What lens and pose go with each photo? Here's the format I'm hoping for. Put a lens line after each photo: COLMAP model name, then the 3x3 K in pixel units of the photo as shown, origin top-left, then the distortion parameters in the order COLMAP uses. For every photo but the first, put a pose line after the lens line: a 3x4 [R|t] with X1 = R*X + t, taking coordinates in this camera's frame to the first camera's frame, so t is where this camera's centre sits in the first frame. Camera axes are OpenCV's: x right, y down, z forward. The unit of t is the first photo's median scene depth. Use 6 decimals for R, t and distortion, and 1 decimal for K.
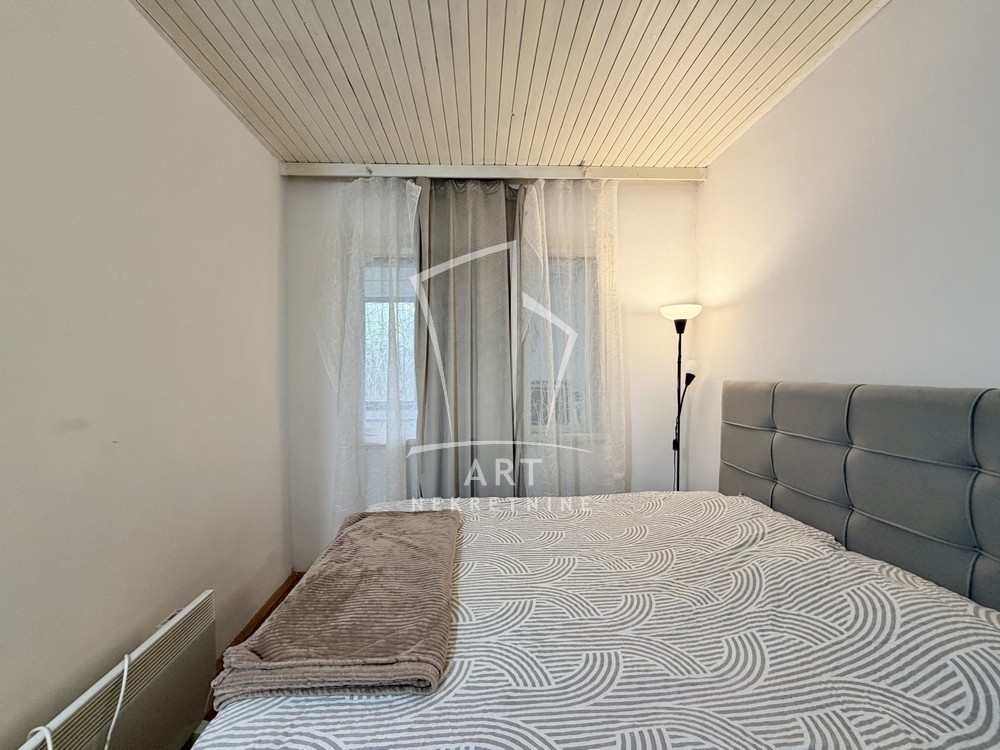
lens RADIAL K [[393.9, 0, 500.2], [0, 393.9, 373.5], [0, 0, 1]] dist [-0.002418, 0.000826]
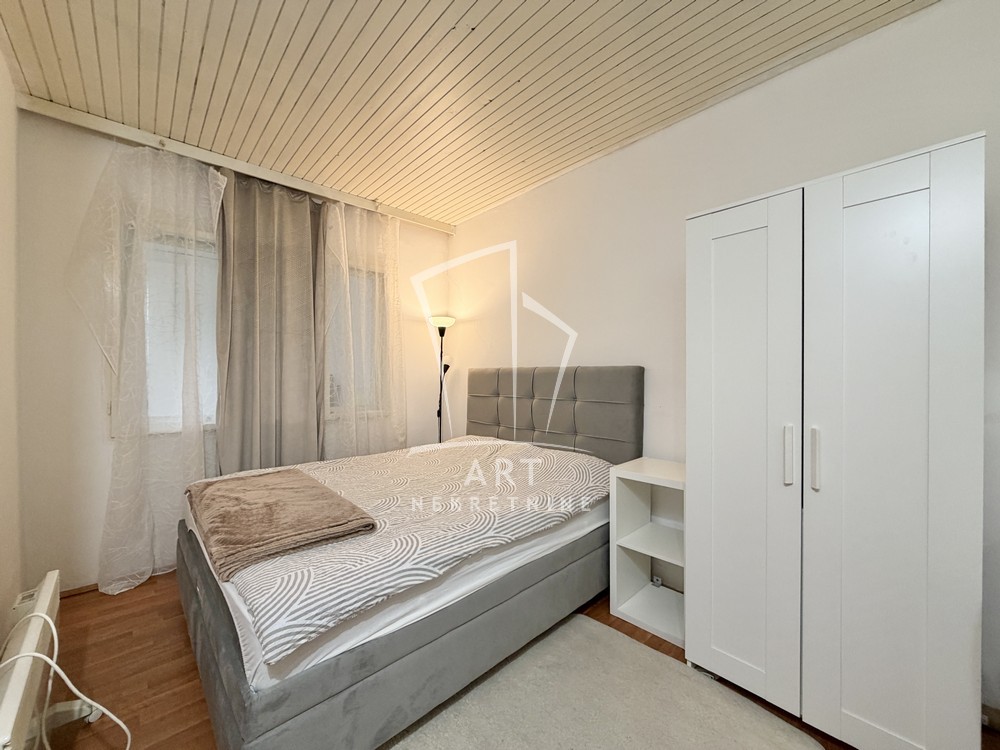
lens RADIAL K [[393.9, 0, 499.3], [0, 393.9, 374.9], [0, 0, 1]] dist [-0.002418, 0.000826]
pose [[0.763196, 0.004817, 0.646149, -0.314163], [0.002905, 0.999937, -0.010887, 0.055332], [-0.646160, 0.010186, 0.763134, -0.241217]]
